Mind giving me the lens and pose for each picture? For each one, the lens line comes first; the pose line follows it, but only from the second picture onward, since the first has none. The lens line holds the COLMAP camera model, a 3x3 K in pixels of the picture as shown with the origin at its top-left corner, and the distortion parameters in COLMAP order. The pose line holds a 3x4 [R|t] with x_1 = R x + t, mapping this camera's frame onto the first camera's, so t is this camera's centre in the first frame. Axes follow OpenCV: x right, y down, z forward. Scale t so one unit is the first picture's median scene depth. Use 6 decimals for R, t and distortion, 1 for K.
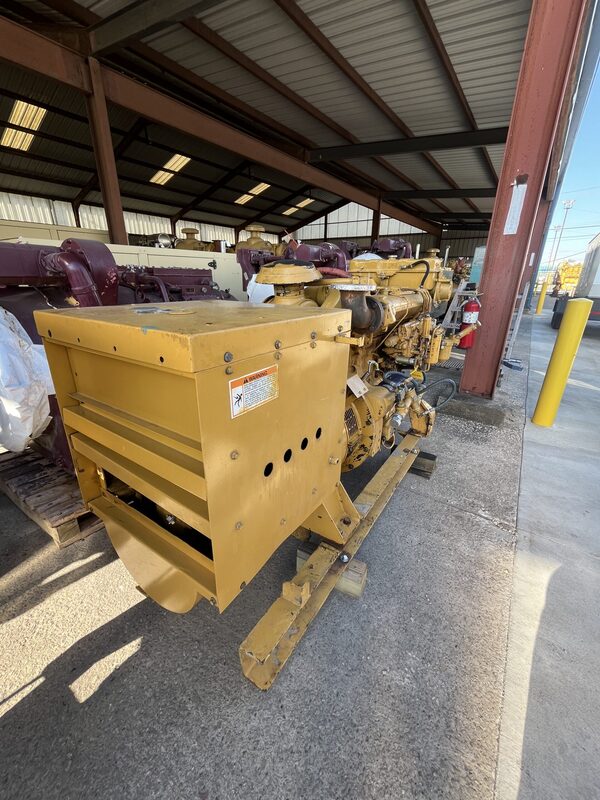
lens RADIAL K [[325.3, 0, 306.2], [0, 325.3, 398.7], [0, 0, 1]] dist [-0.004405, 0.000292]
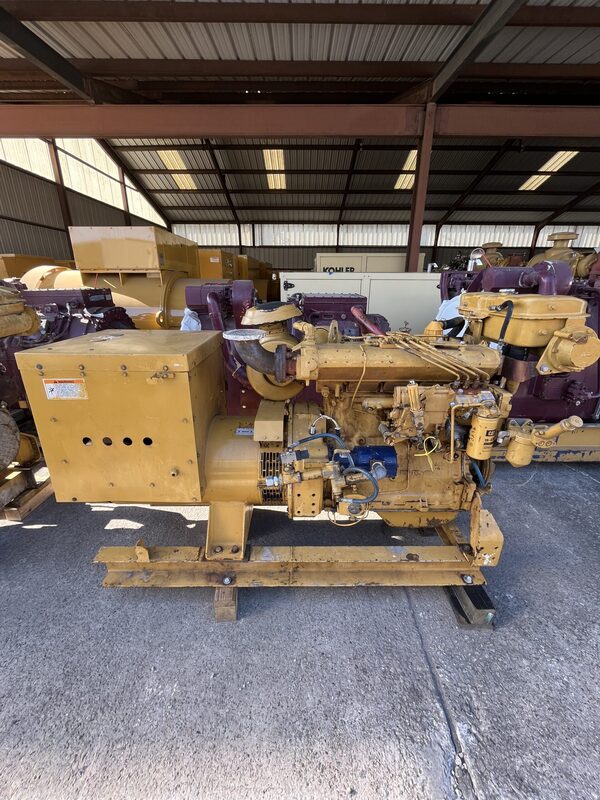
lens RADIAL K [[325.3, 0, 300.0], [0, 325.3, 400.0], [0, 0, 1]] dist [-0.004405, 0.000292]
pose [[0.555692, 0.276191, -0.784172, 0.259200], [-0.295767, 0.947176, 0.124012, -0.075431], [0.777000, 0.163019, 0.608026, 0.125346]]
